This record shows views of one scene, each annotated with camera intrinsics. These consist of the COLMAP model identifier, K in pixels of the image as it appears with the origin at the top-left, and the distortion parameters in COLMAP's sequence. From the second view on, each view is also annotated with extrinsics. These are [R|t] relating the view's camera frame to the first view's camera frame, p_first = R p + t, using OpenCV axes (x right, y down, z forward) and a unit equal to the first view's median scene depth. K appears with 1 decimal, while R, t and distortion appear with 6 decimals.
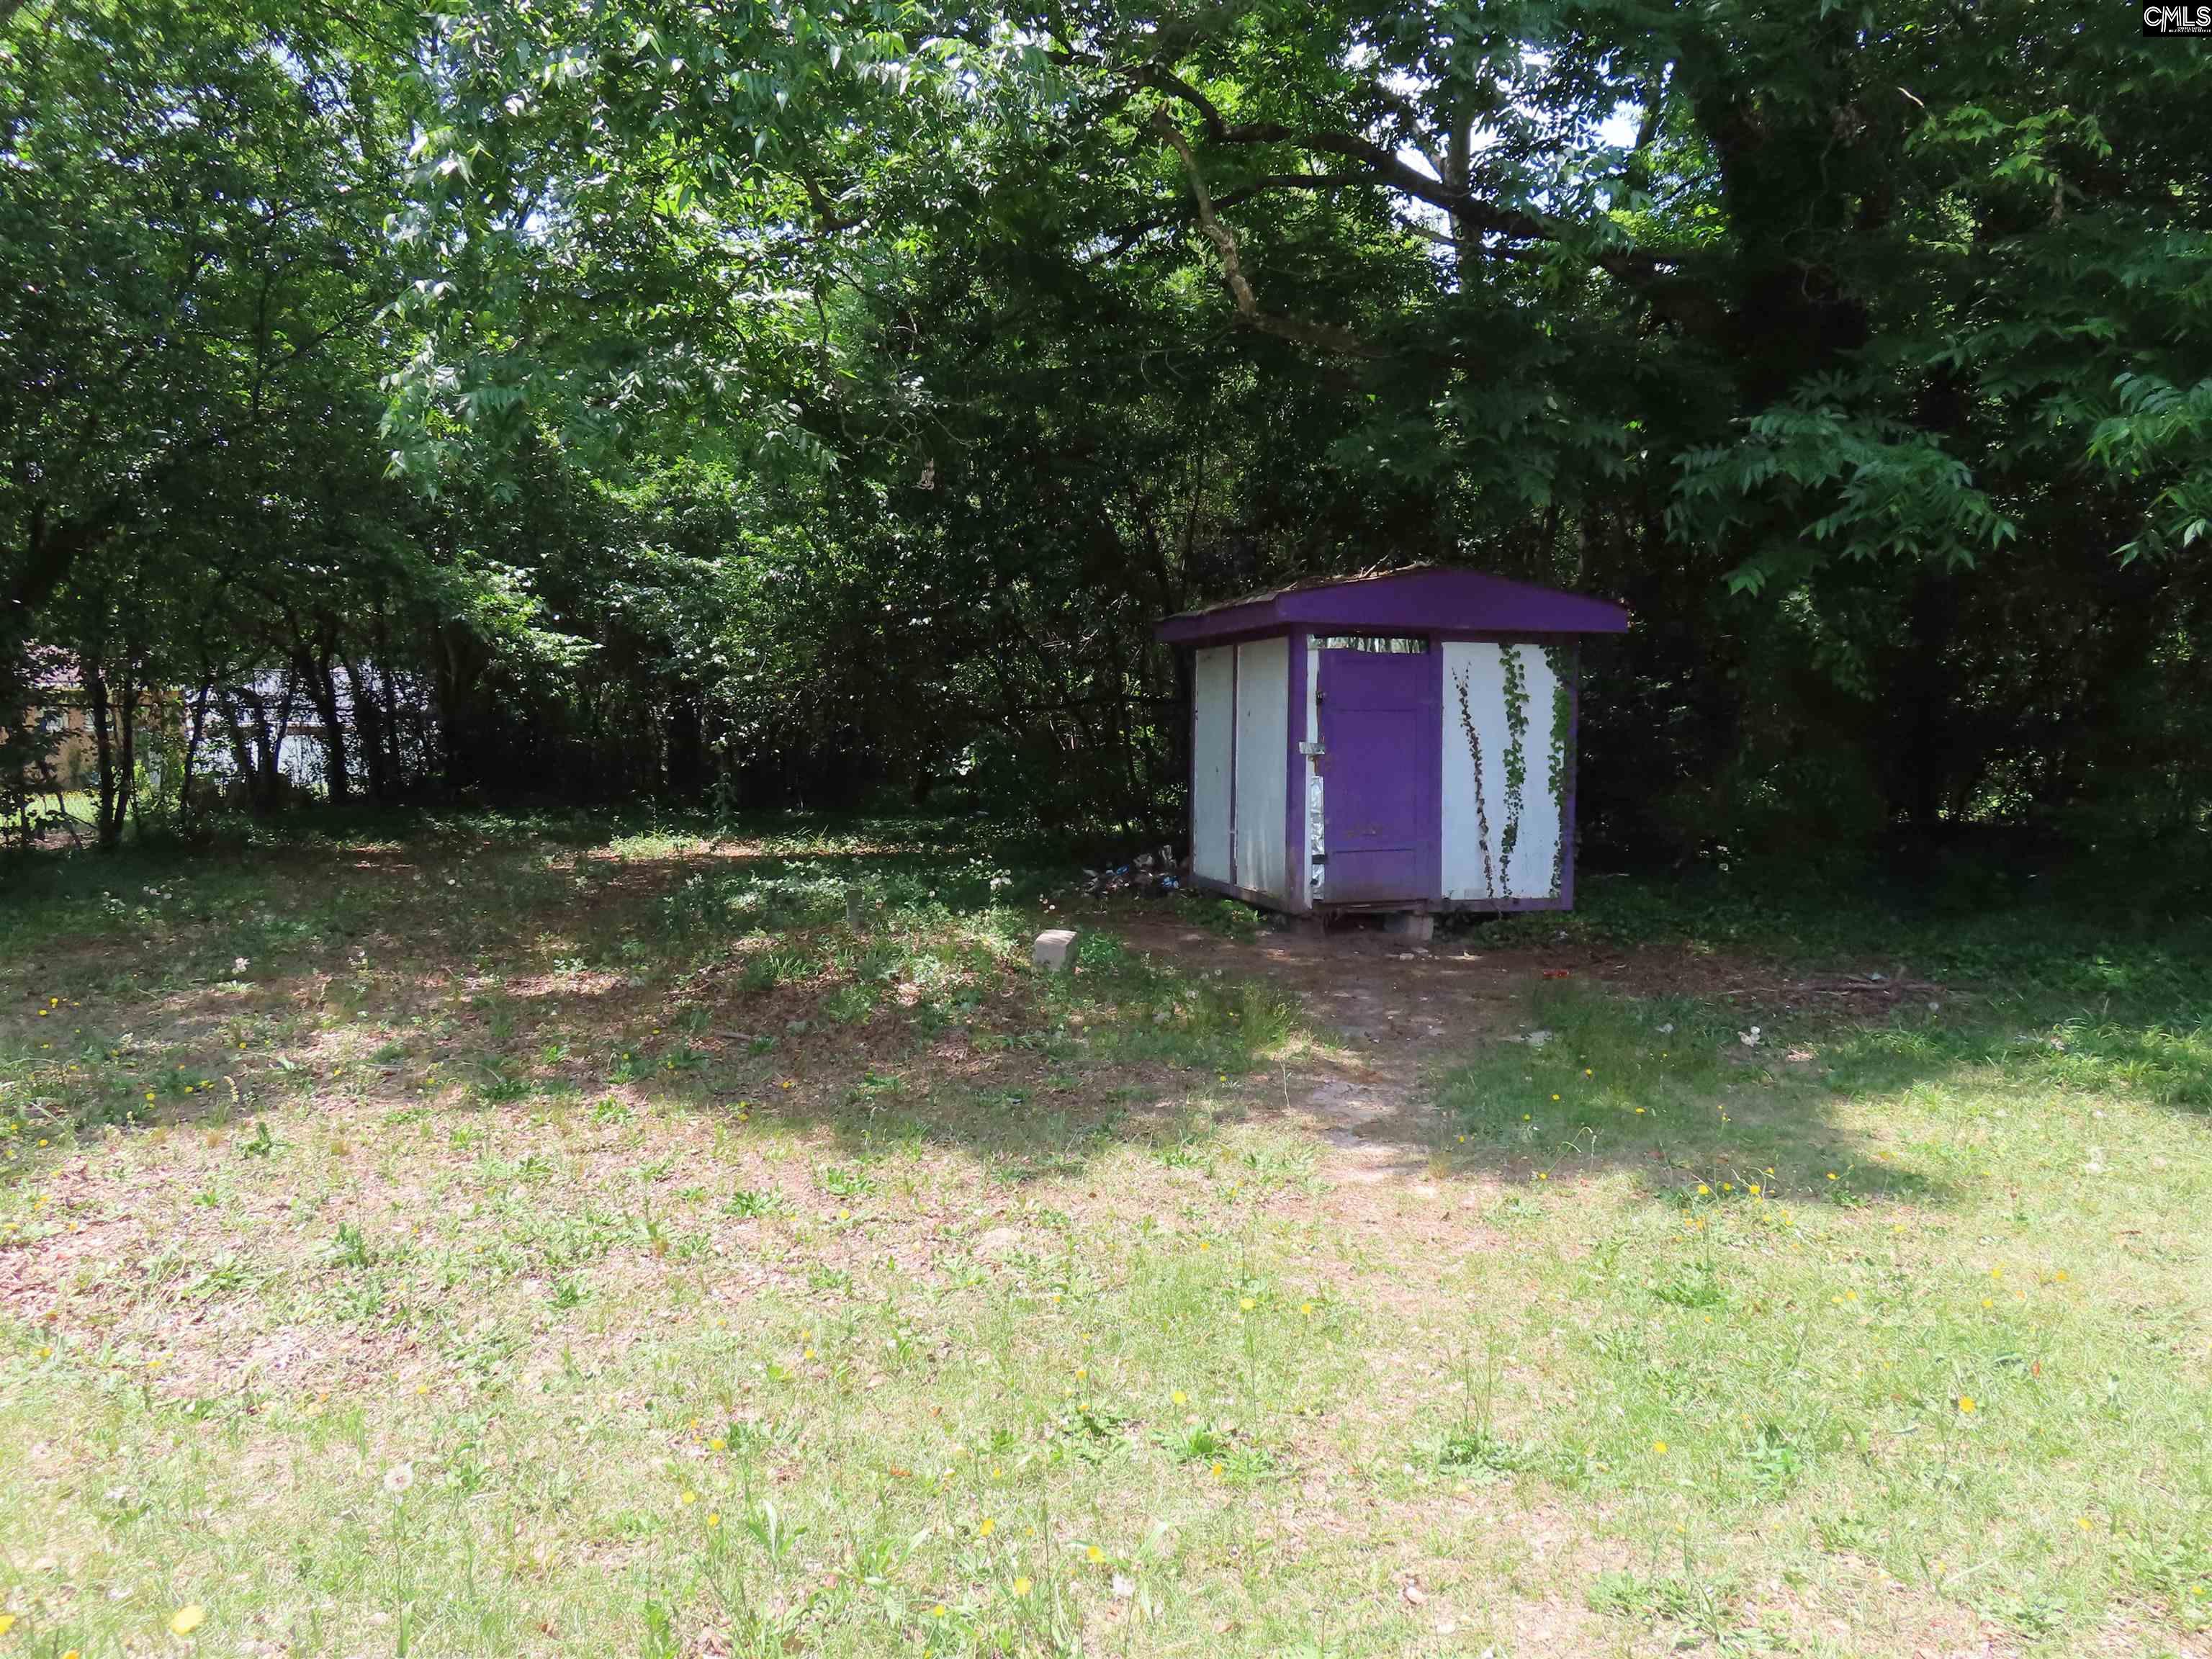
lens RADIAL K [[1582.6, 0, 1106.0], [0, 1582.6, 829.5], [0, 0, 1]] dist [-0.011179, 0.003827]
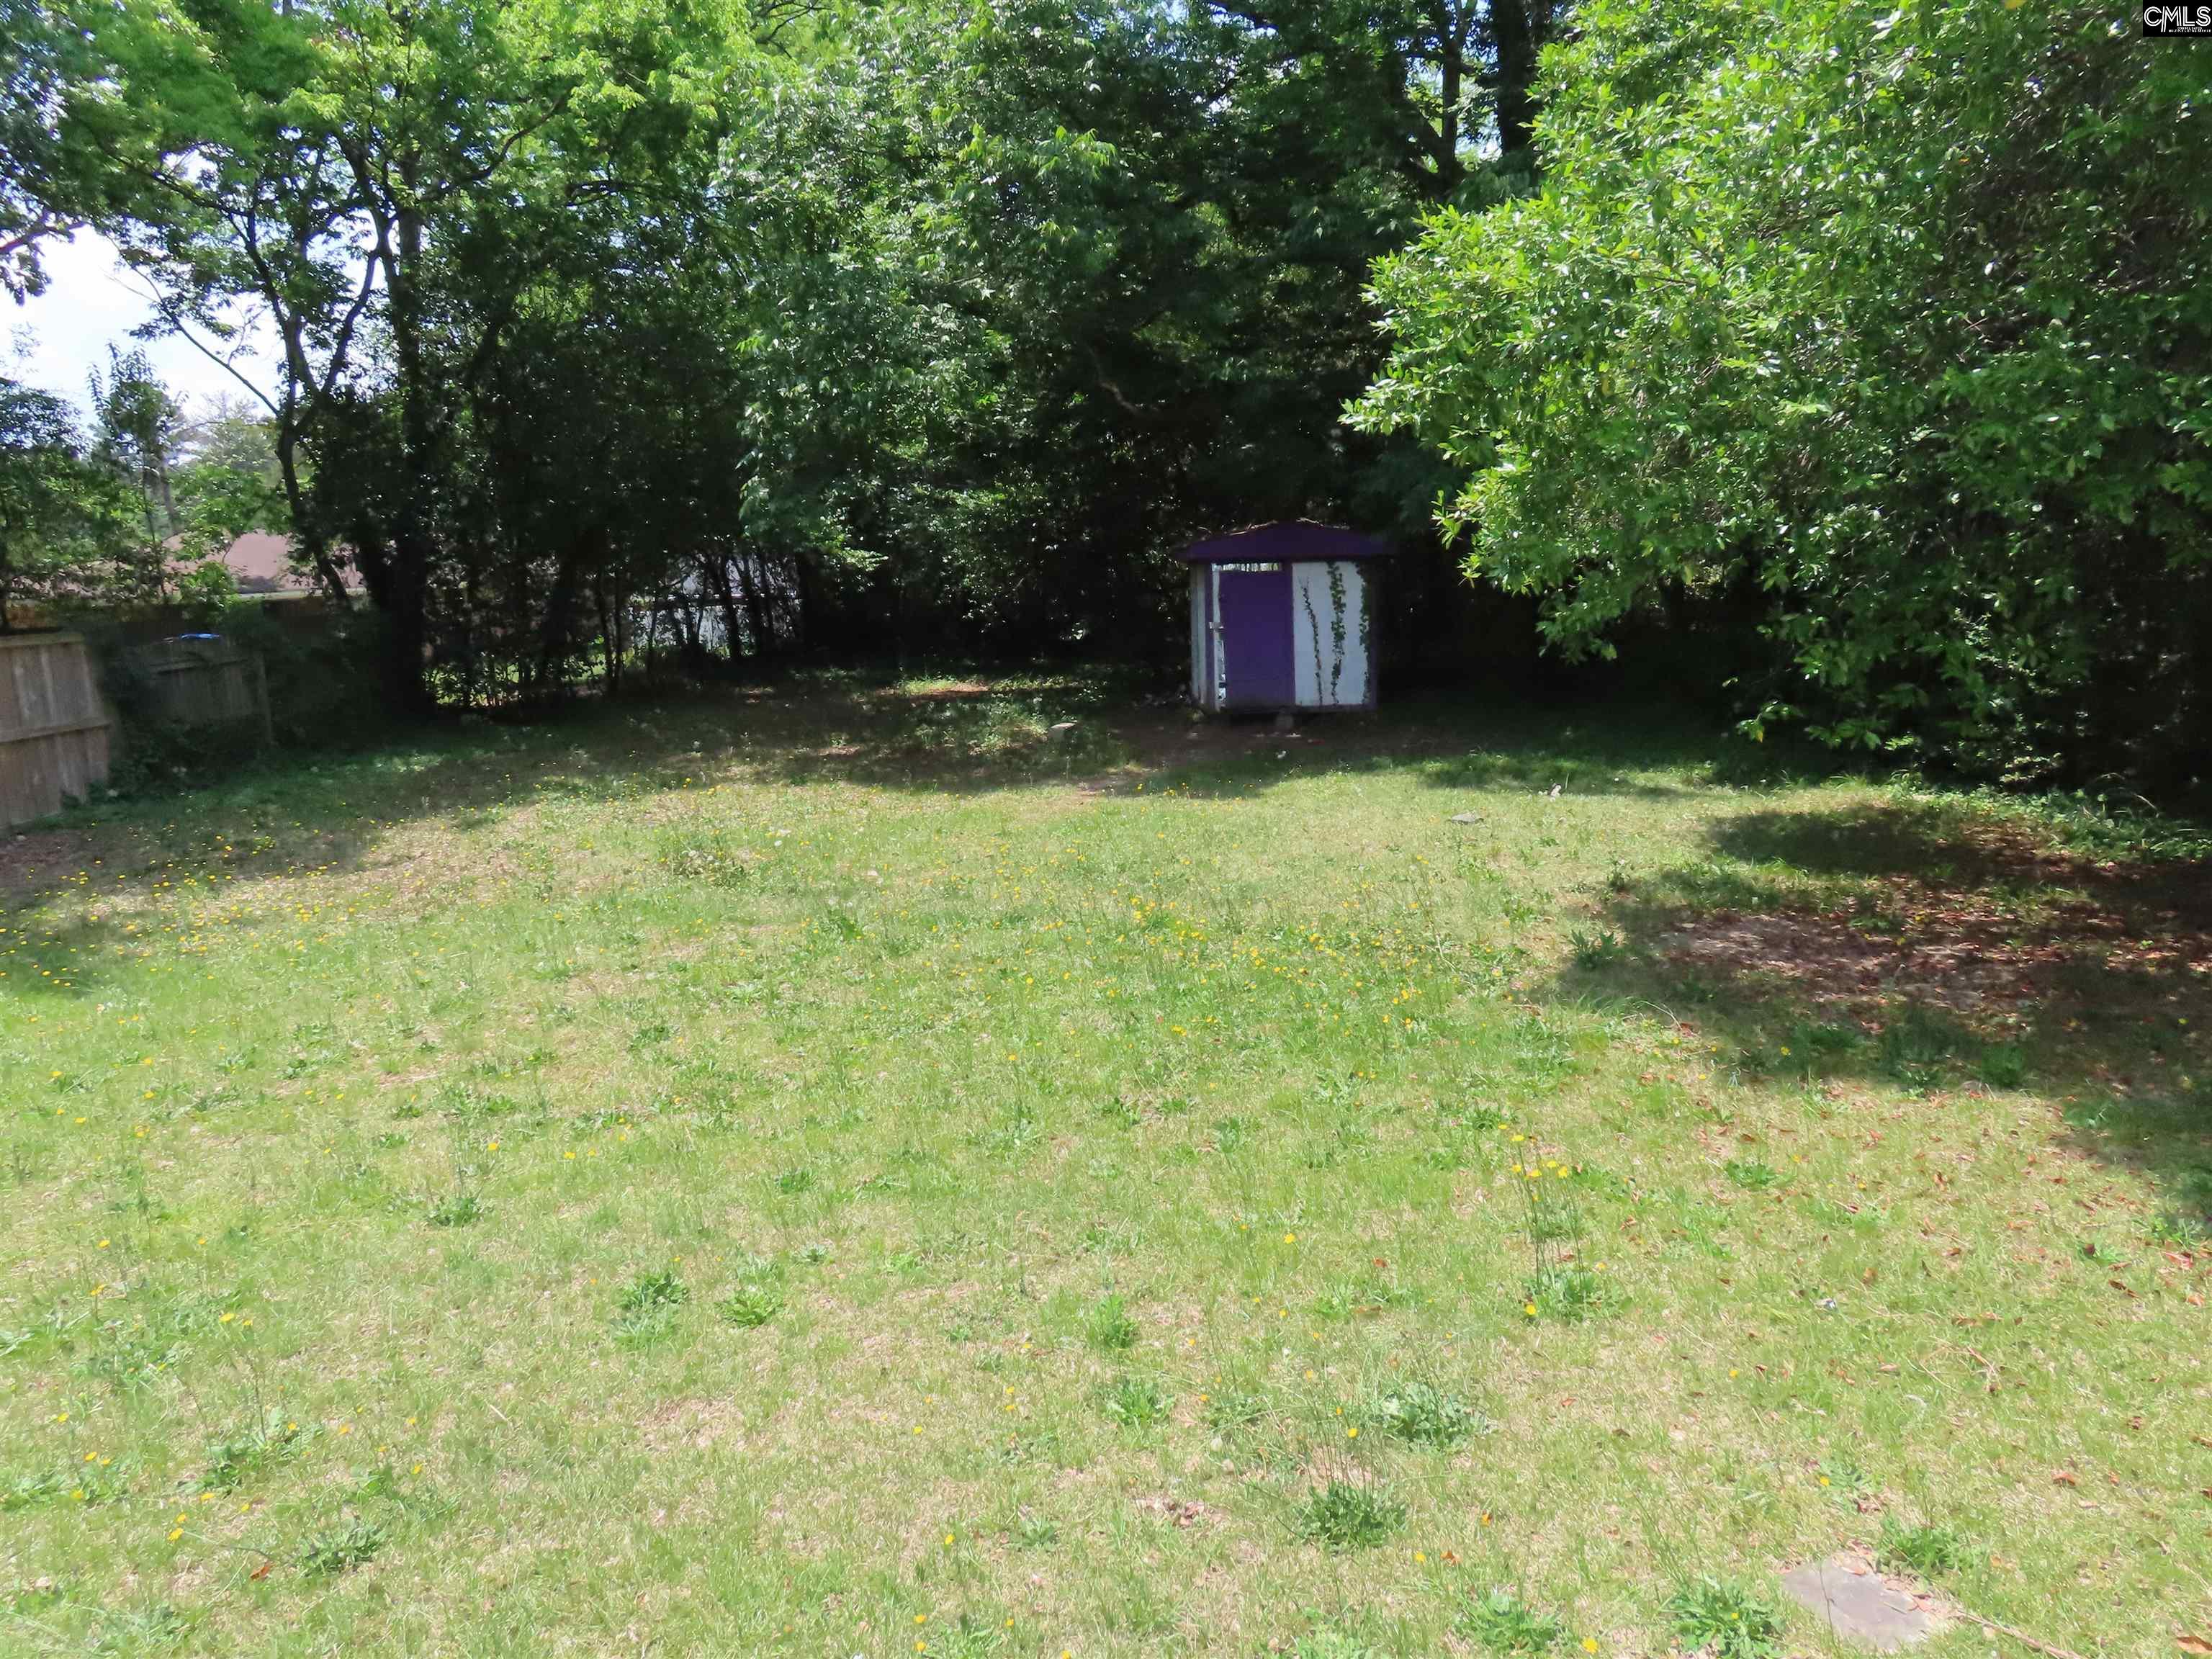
lens RADIAL K [[1582.6, 0, 1106.0], [0, 1582.6, 829.5], [0, 0, 1]] dist [-0.011179, 0.003827]
pose [[0.974303, -0.001496, -0.225238, 0.402783], [0.024846, 0.994589, 0.100869, -0.003273], [0.223868, -0.103873, 0.969068, -0.816963]]
